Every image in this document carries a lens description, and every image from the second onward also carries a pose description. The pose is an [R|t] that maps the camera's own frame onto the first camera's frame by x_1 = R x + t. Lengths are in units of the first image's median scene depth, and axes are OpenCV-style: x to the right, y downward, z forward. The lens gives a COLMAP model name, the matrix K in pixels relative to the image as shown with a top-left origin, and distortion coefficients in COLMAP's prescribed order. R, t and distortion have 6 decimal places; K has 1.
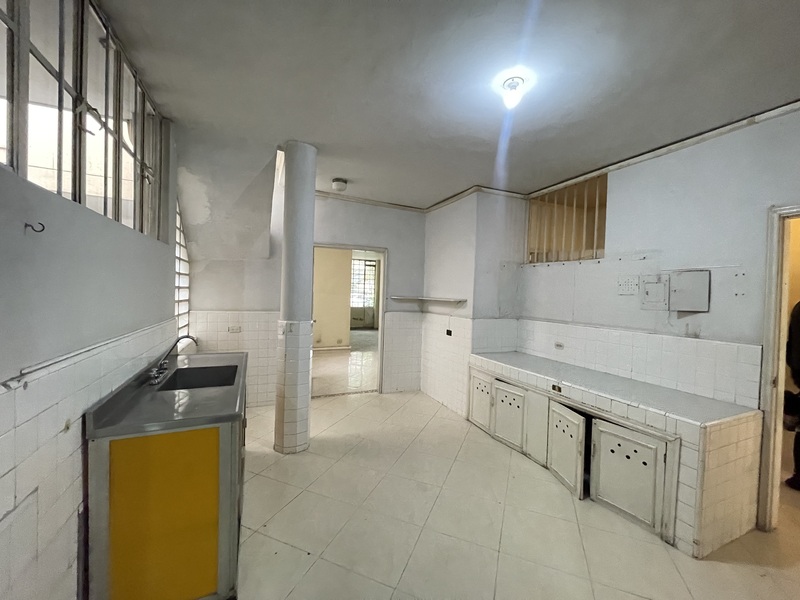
lens RADIAL K [[328.1, 0, 397.1], [0, 328.1, 300.6], [0, 0, 1]] dist [-0.000489, -0.000050]
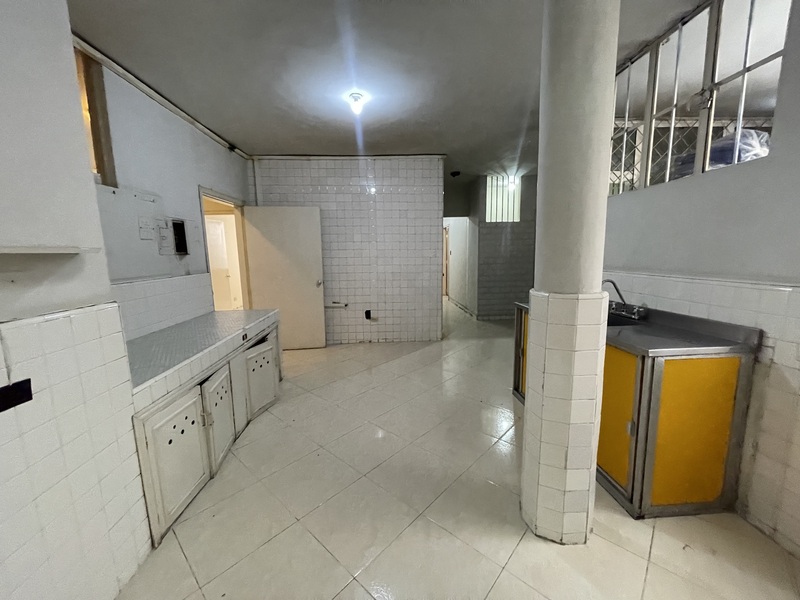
lens RADIAL K [[328.1, 0, 397.1], [0, 328.1, 300.6], [0, 0, 1]] dist [-0.000489, -0.000050]
pose [[-0.940021, -0.061240, 0.335574, -0.234906], [0.000279, 0.983615, 0.180284, -0.013838], [-0.341116, 0.169565, -0.924601, 1.537251]]
